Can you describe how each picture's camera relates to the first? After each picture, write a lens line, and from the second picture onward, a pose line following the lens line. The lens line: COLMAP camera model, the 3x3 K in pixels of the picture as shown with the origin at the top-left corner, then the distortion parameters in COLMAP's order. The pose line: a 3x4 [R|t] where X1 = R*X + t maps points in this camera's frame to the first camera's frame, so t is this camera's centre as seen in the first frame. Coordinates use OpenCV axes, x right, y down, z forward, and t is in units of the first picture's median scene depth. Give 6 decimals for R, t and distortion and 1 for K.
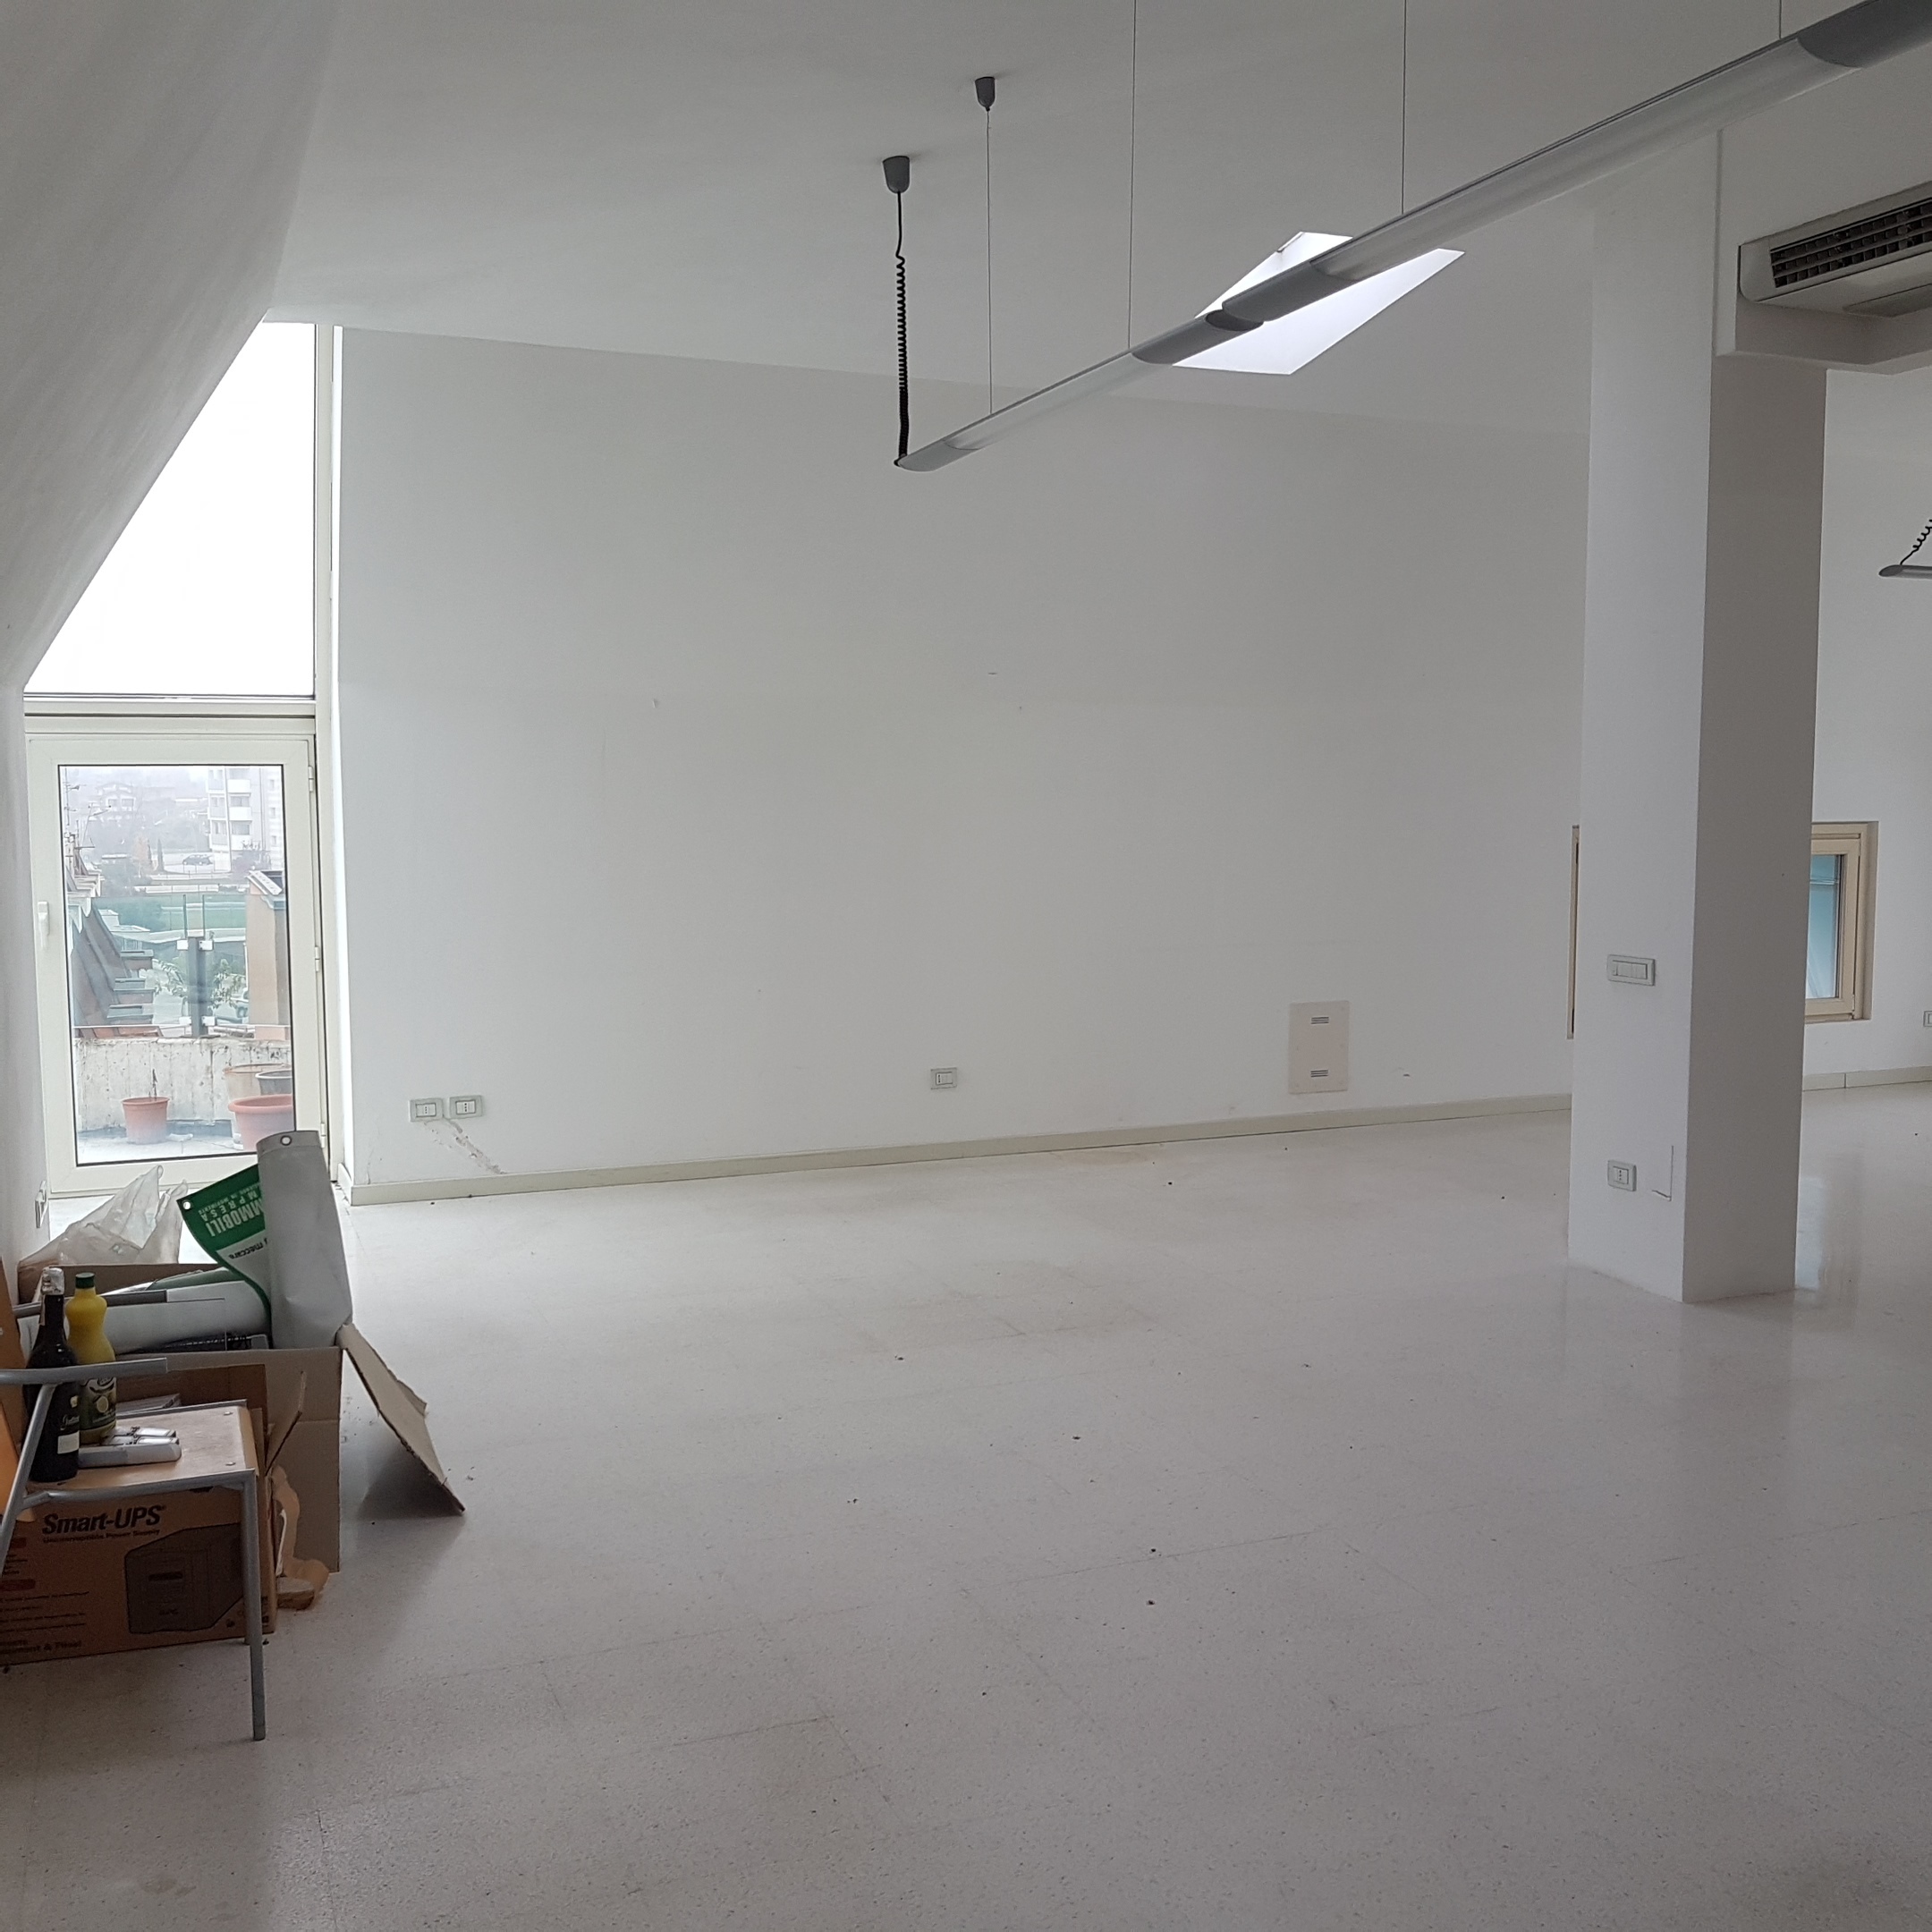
lens RADIAL K [[2054.4, 0, 1031.5], [0, 2054.4, 968.2], [0, 0, 1]] dist [0.013818, -0.027946]
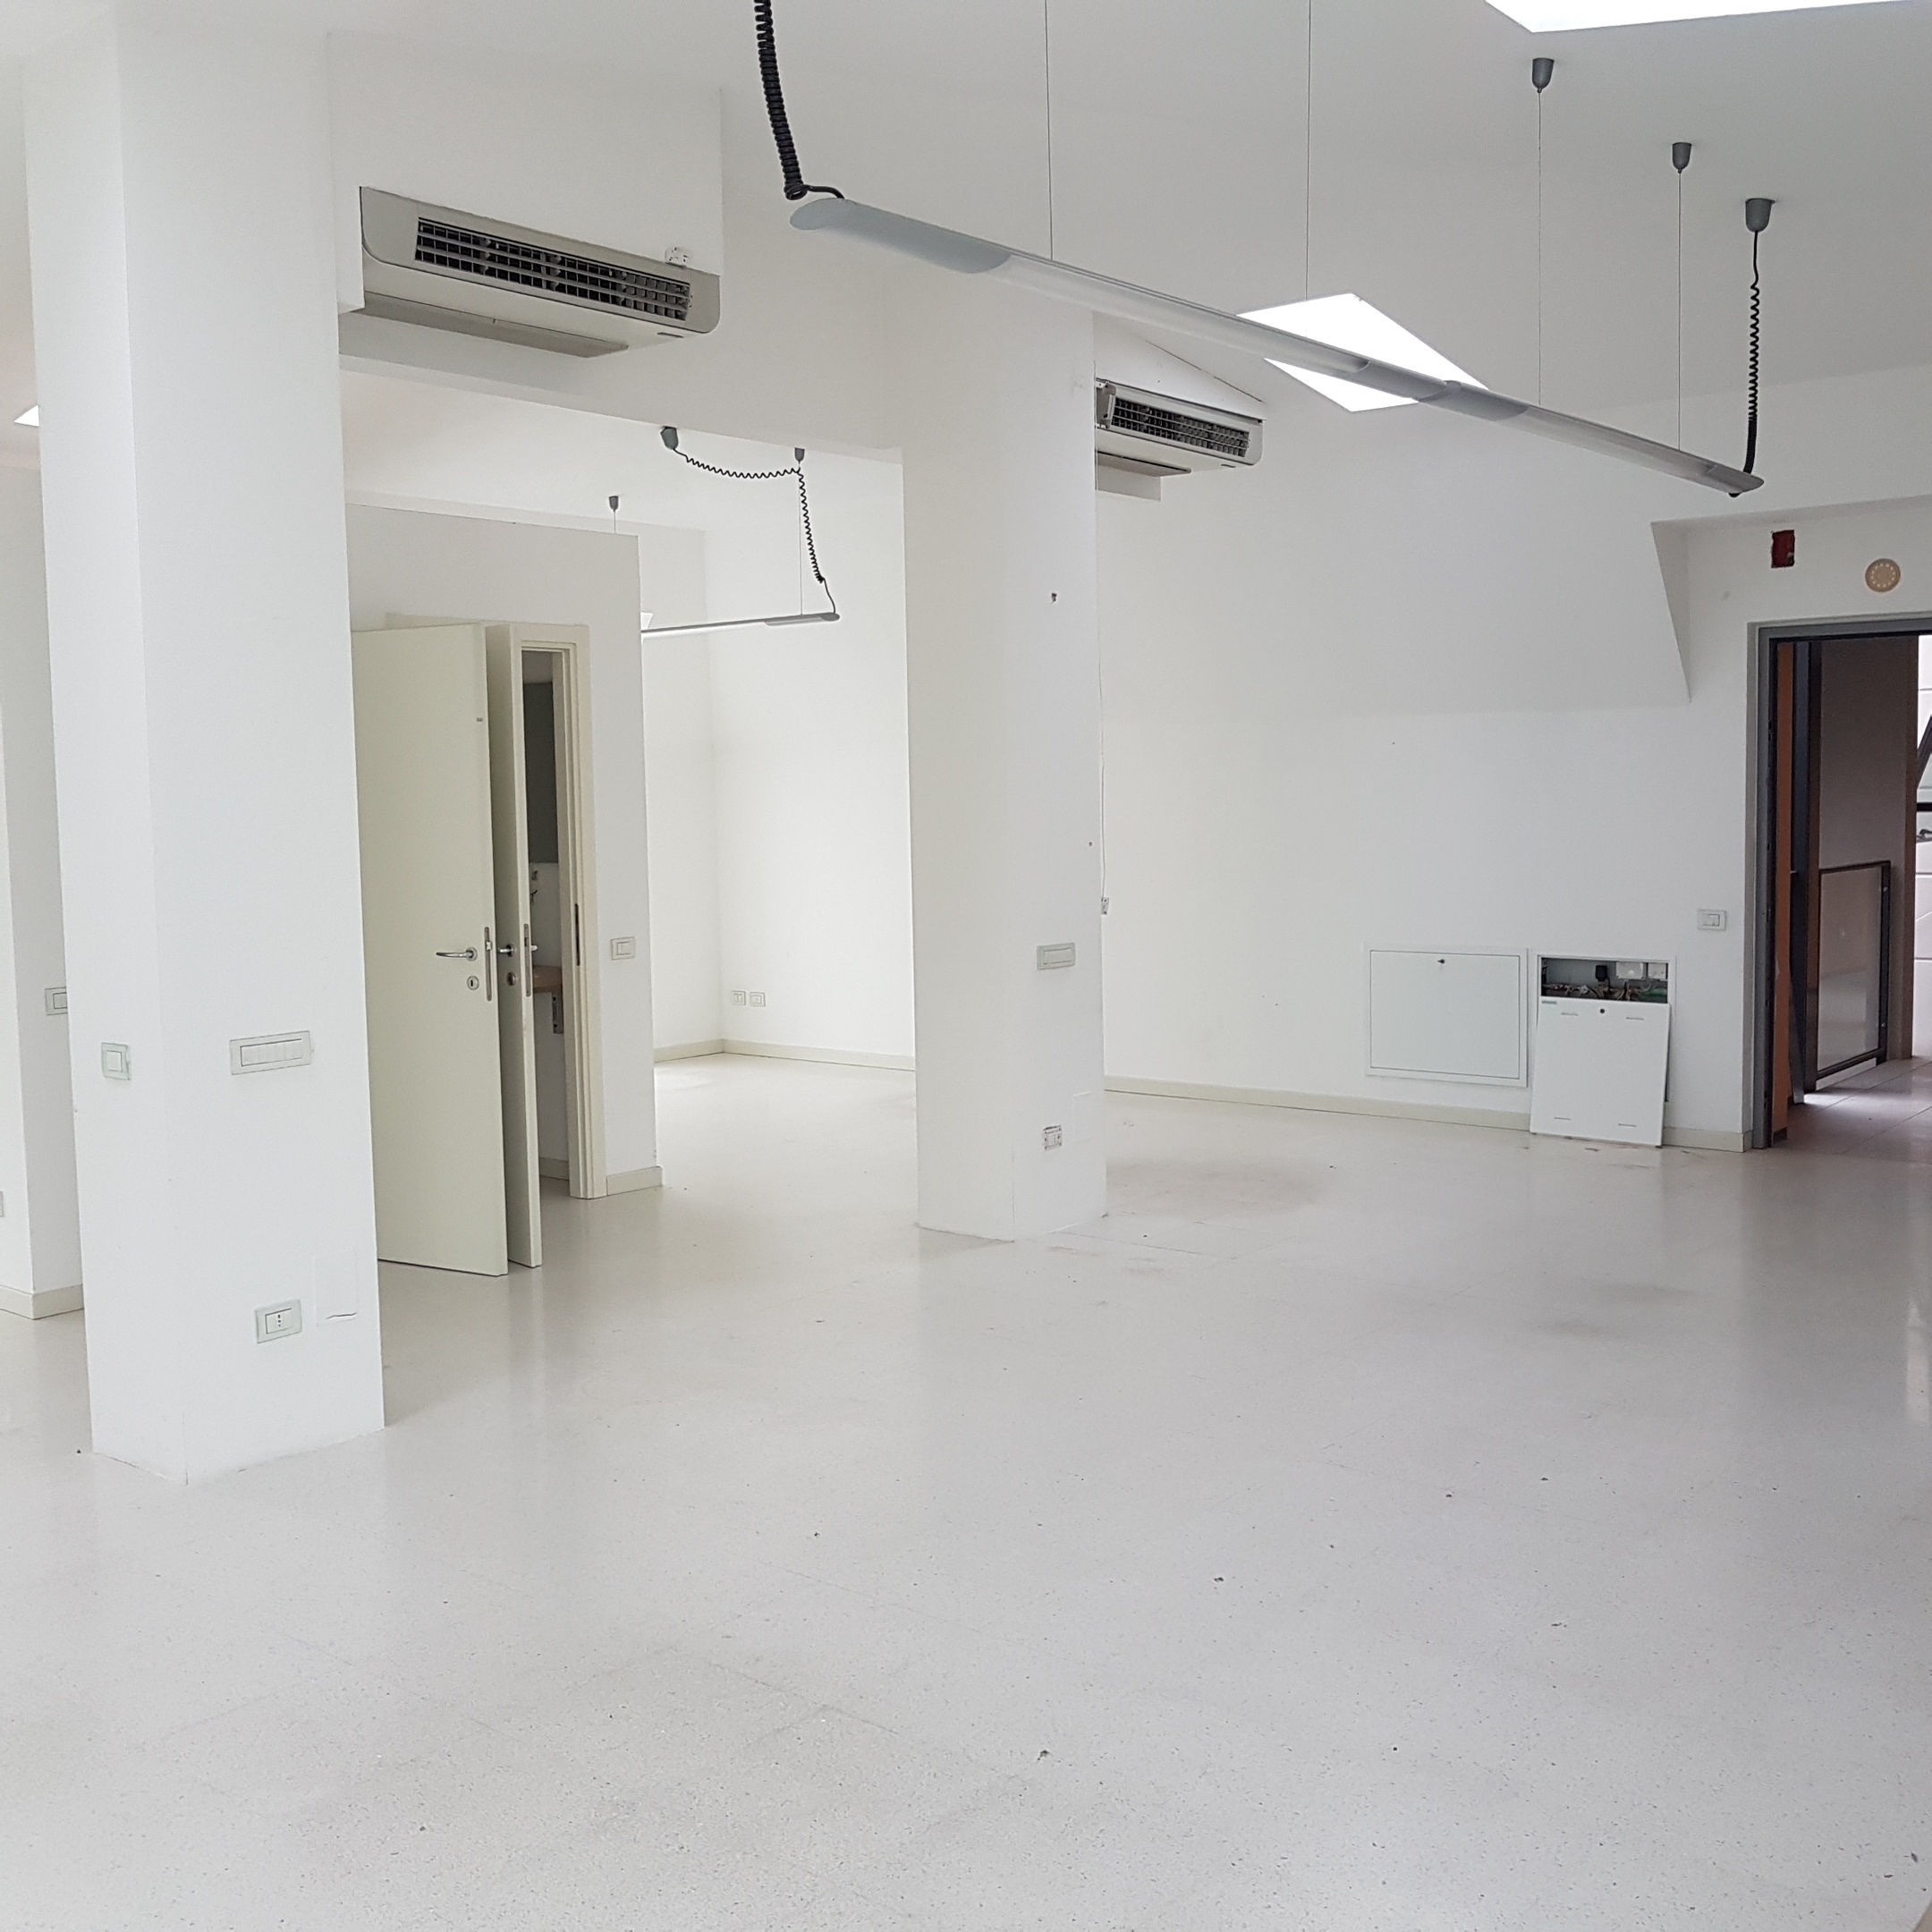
lens RADIAL K [[2007.0, 0, 976.0], [0, 2007.0, 944.5], [0, 0, 1]] dist [0.004145, -0.051763]
pose [[-0.479184, -0.059685, 0.875683, -0.486439], [0.097432, 0.987902, 0.120649, -0.103102], [-0.872290, 0.143132, -0.467572, 1.103985]]
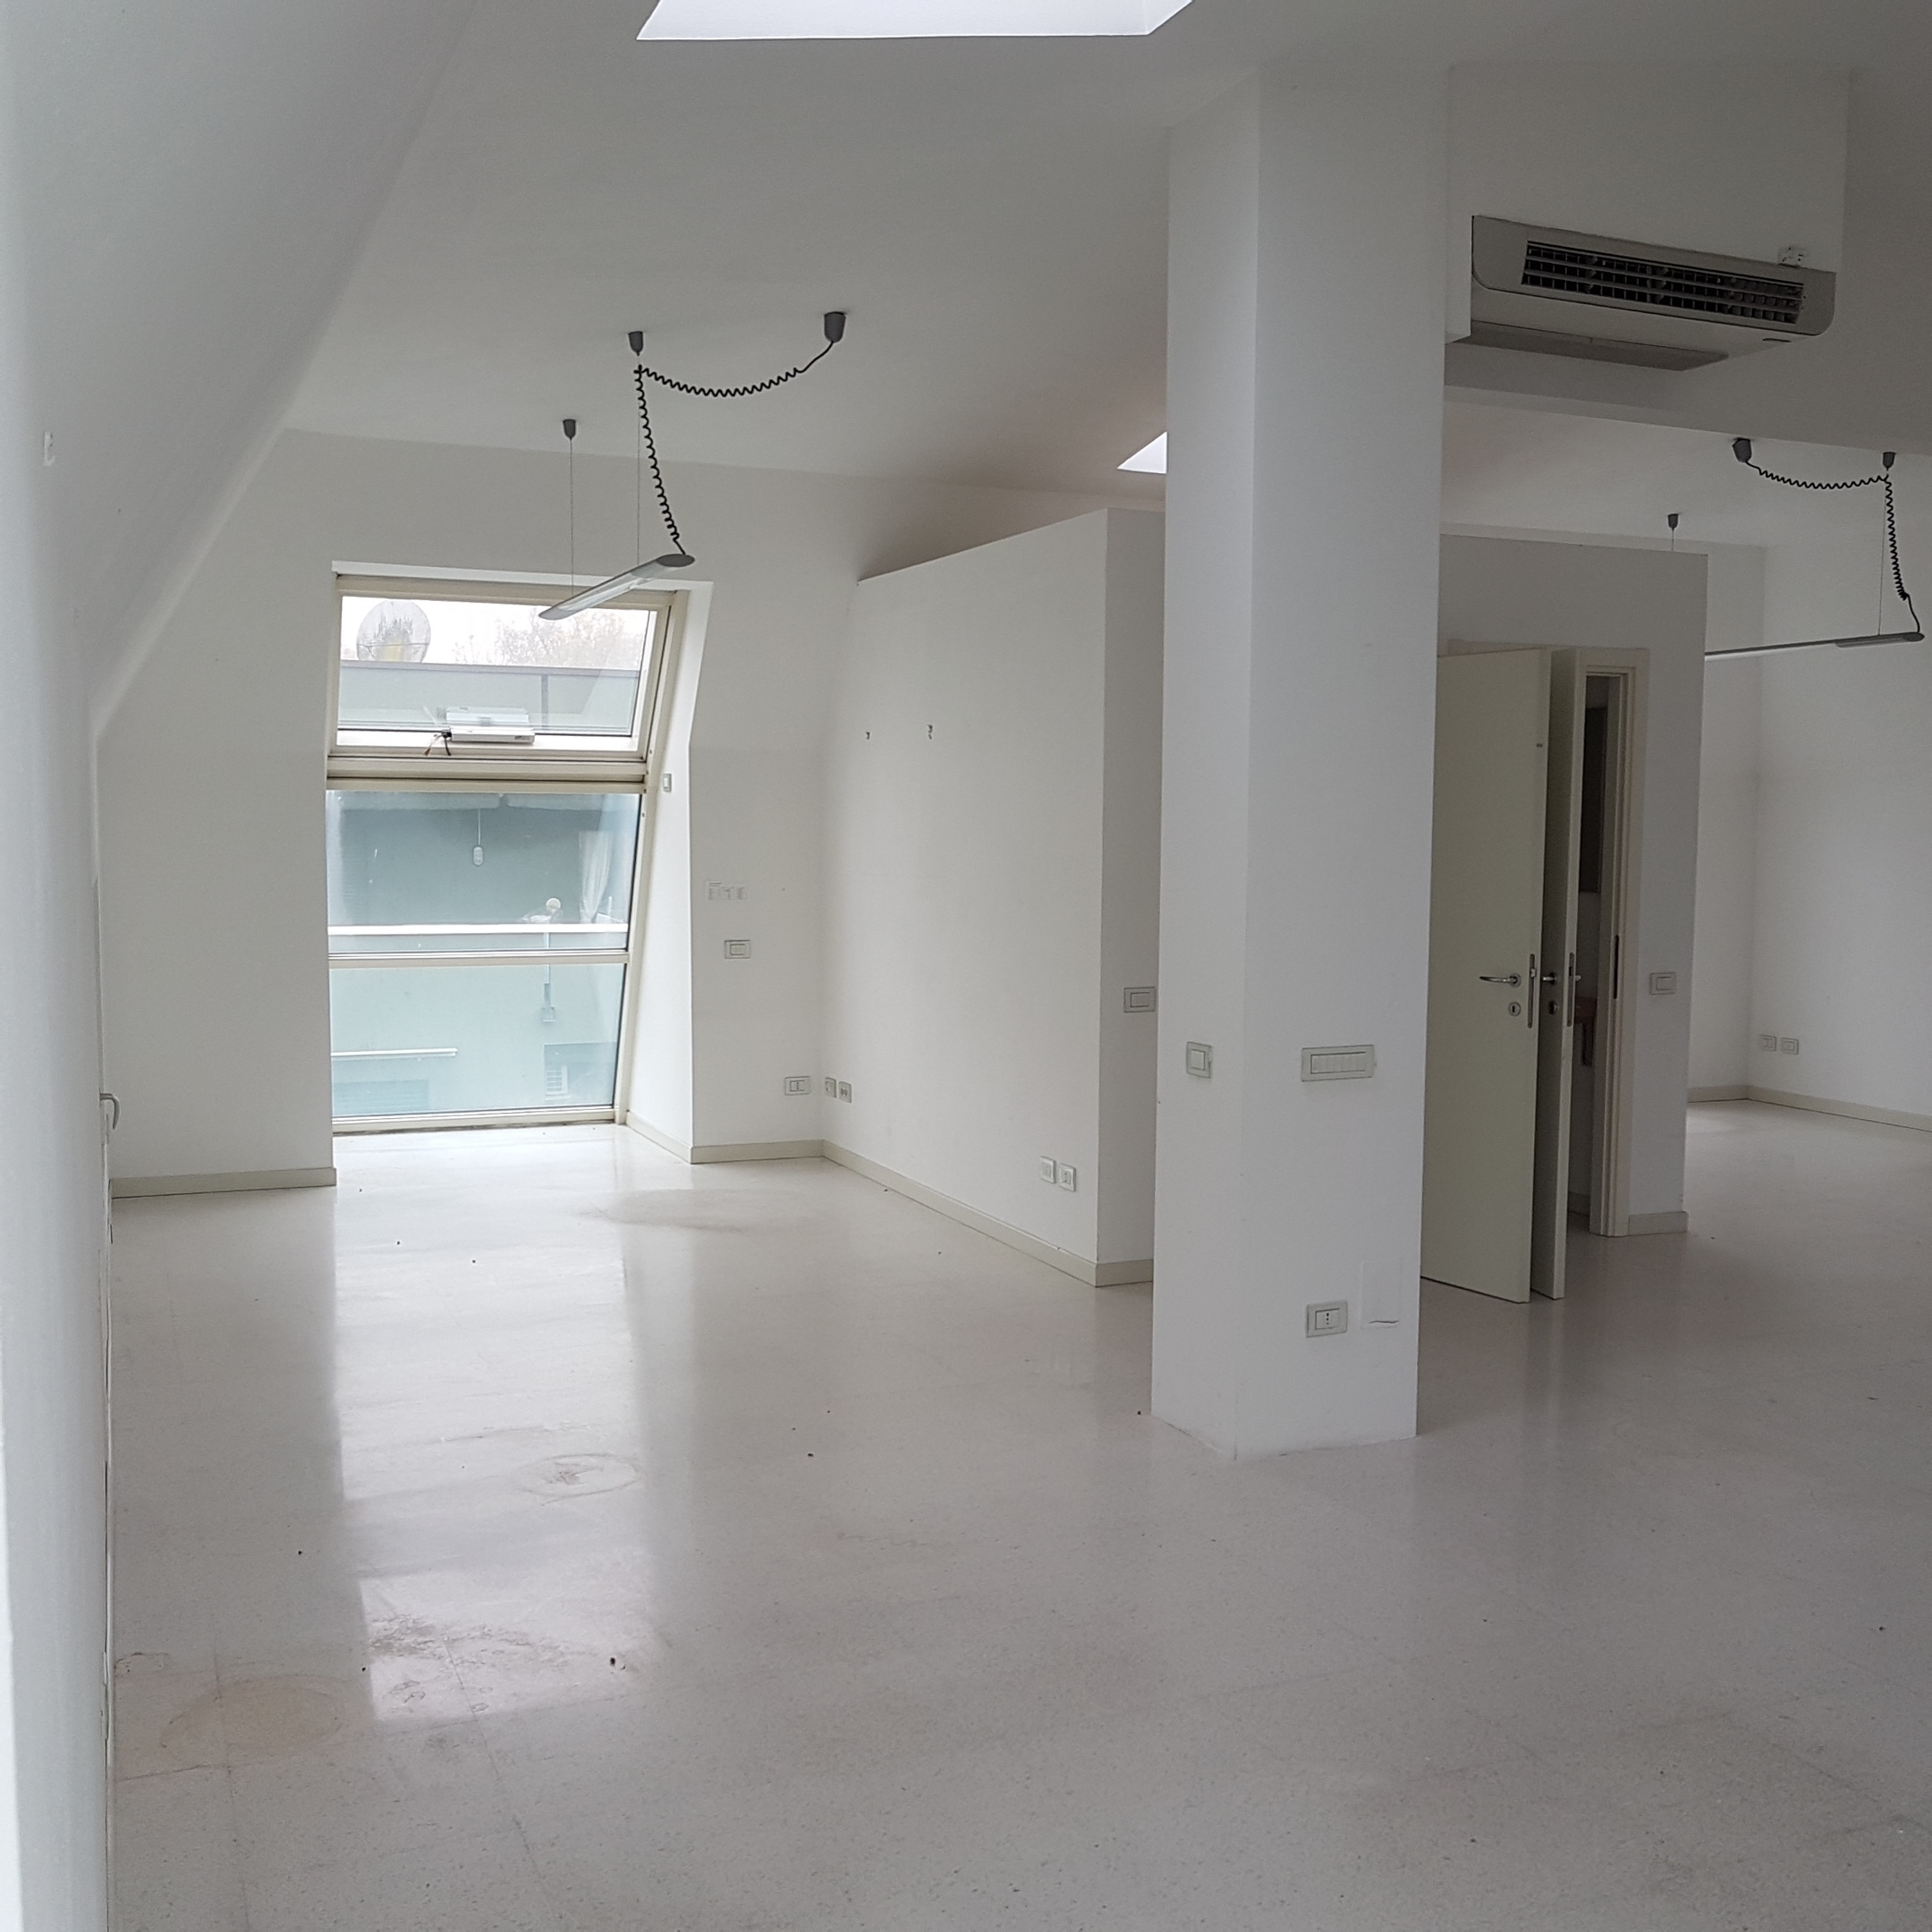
lens RADIAL K [[2000.2, 0, 983.9], [0, 2000.2, 996.1], [0, 0, 1]] dist [-0.007687, -0.015718]
pose [[-0.019584, -0.088571, 0.995877, -0.477129], [0.082892, 0.992495, 0.089901, -0.105772], [-0.996366, 0.084311, -0.012095, 1.133484]]
